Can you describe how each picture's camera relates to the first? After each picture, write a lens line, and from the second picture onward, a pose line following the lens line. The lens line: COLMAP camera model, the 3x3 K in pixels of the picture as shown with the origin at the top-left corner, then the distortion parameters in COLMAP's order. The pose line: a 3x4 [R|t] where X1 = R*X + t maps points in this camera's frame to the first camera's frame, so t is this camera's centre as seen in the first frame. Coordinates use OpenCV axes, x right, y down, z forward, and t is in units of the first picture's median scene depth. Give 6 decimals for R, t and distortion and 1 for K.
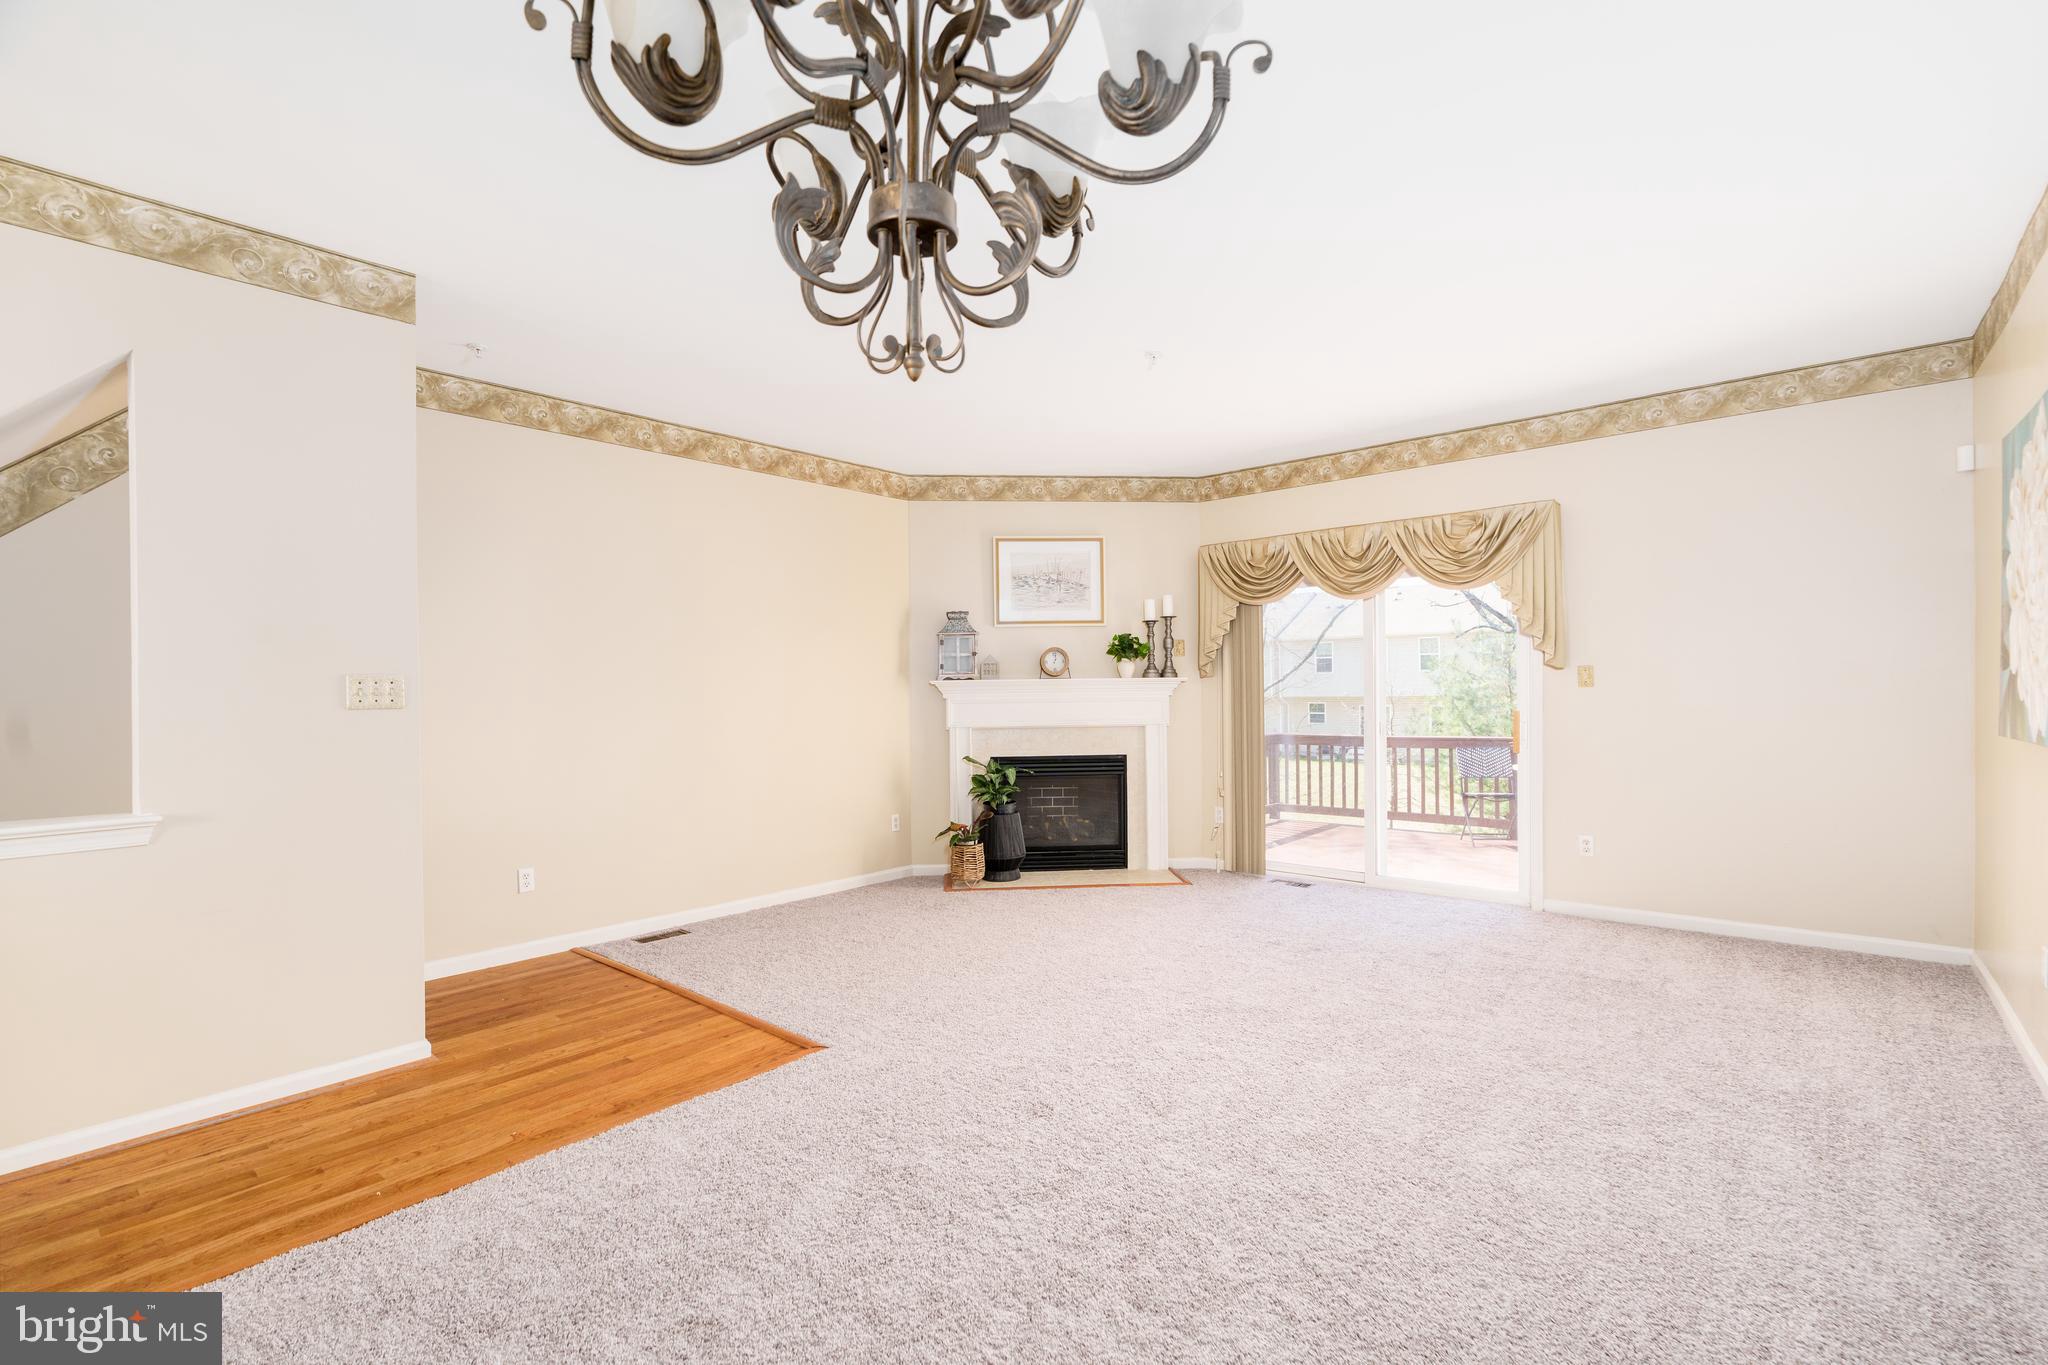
lens RADIAL K [[919.0, 0, 1018.0], [0, 919.0, 686.9], [0, 0, 1]] dist [-0.002950, -0.000345]
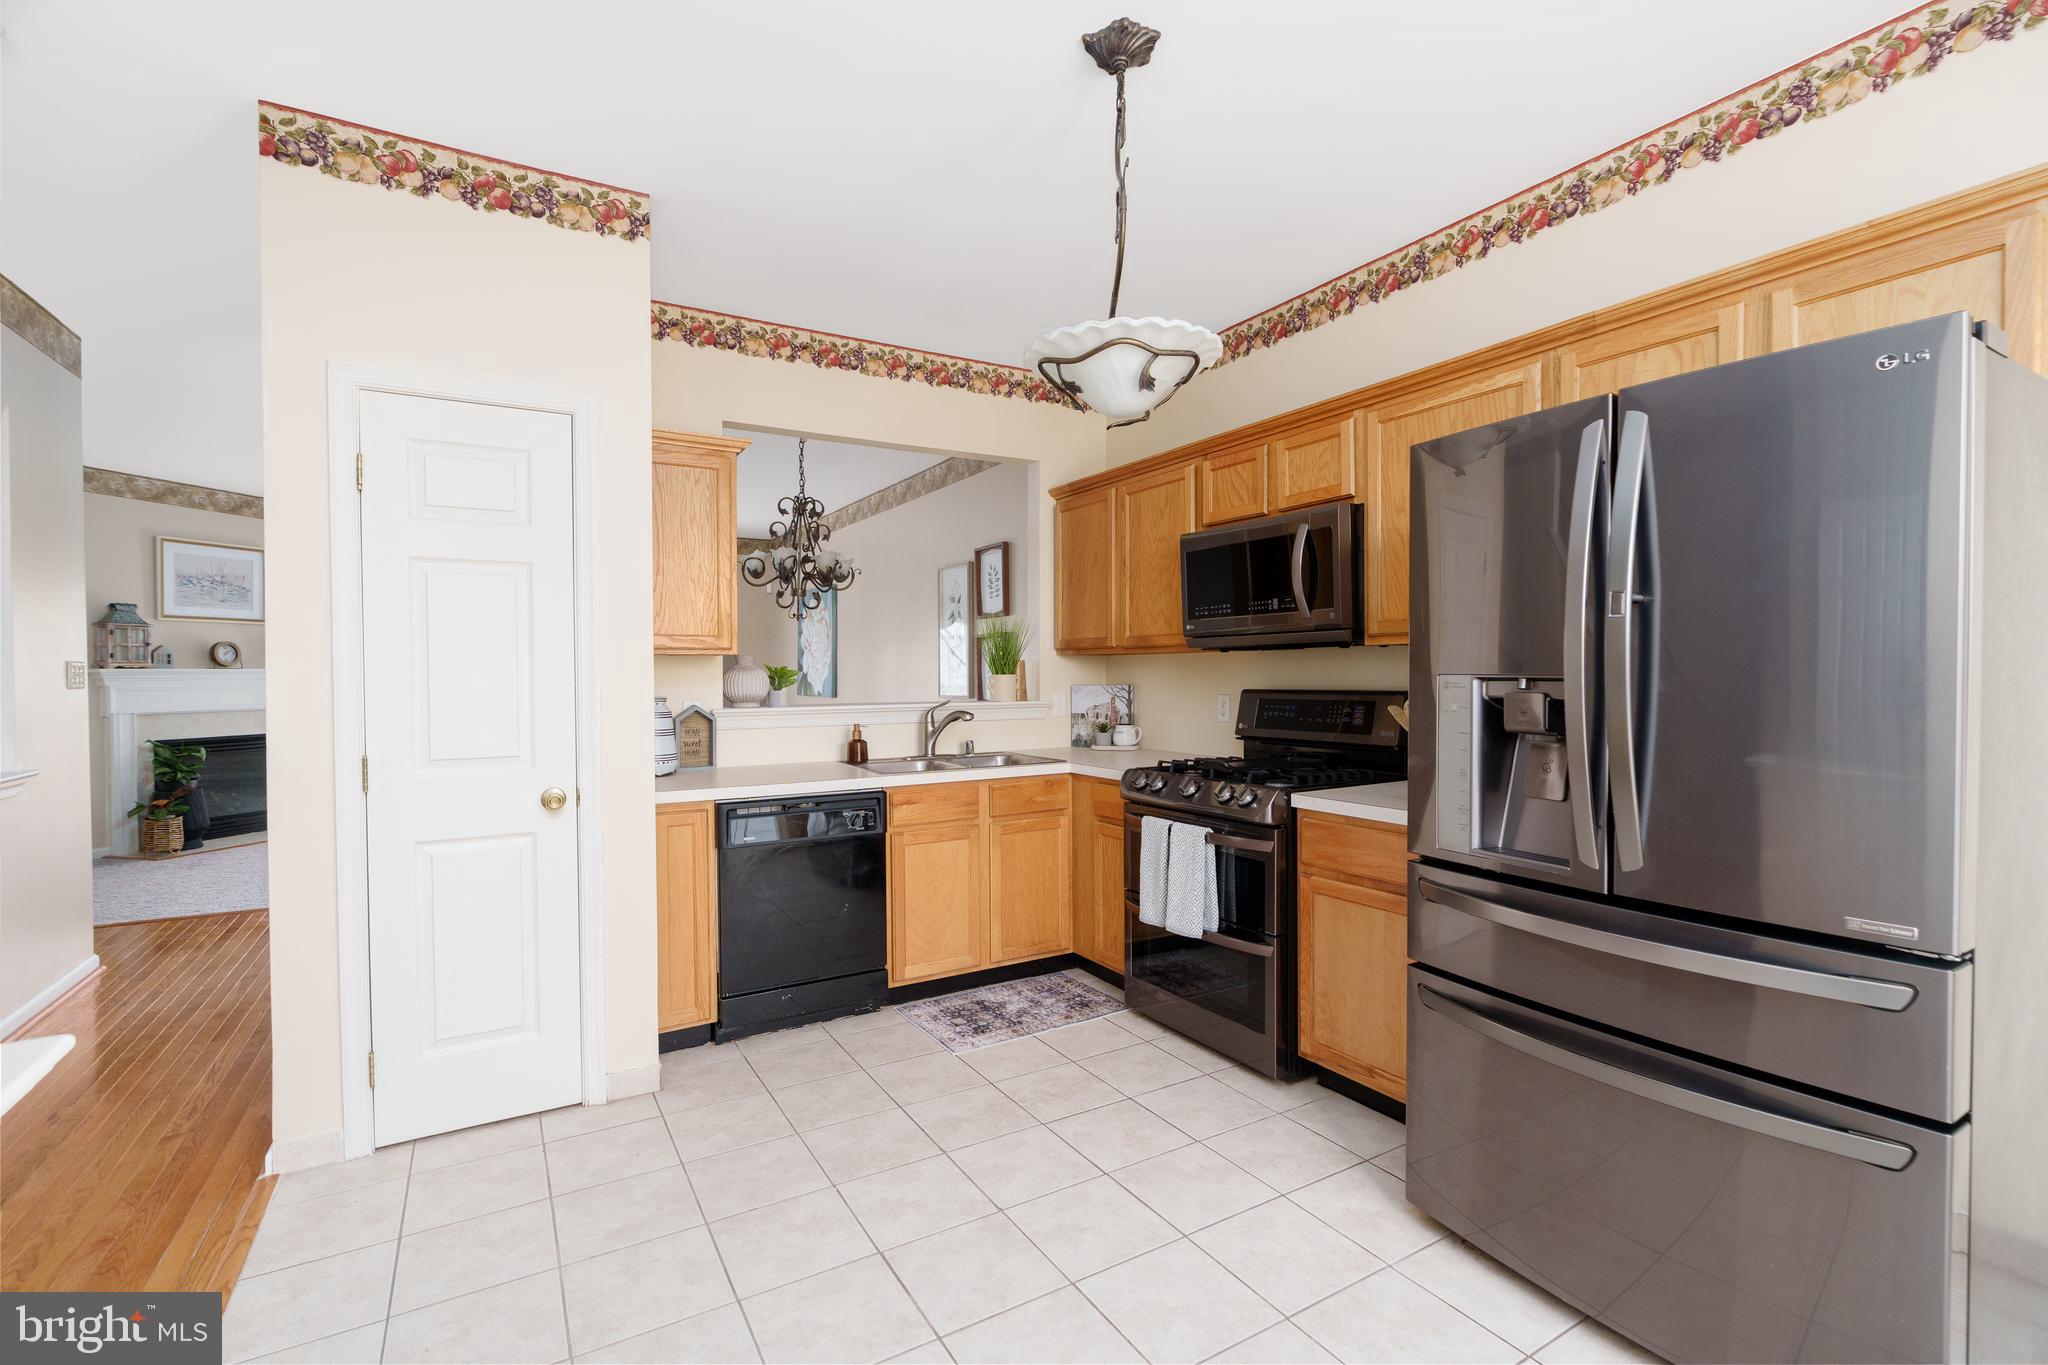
lens RADIAL K [[919.0, 0, 1019.6], [0, 919.0, 686.0], [0, 0, 1]] dist [-0.002950, -0.000345]
pose [[0.321018, -0.002973, 0.947069, -0.722214], [-0.002148, 0.999990, 0.003867, 0.005950], [-0.947071, -0.003276, 0.321008, -0.303255]]
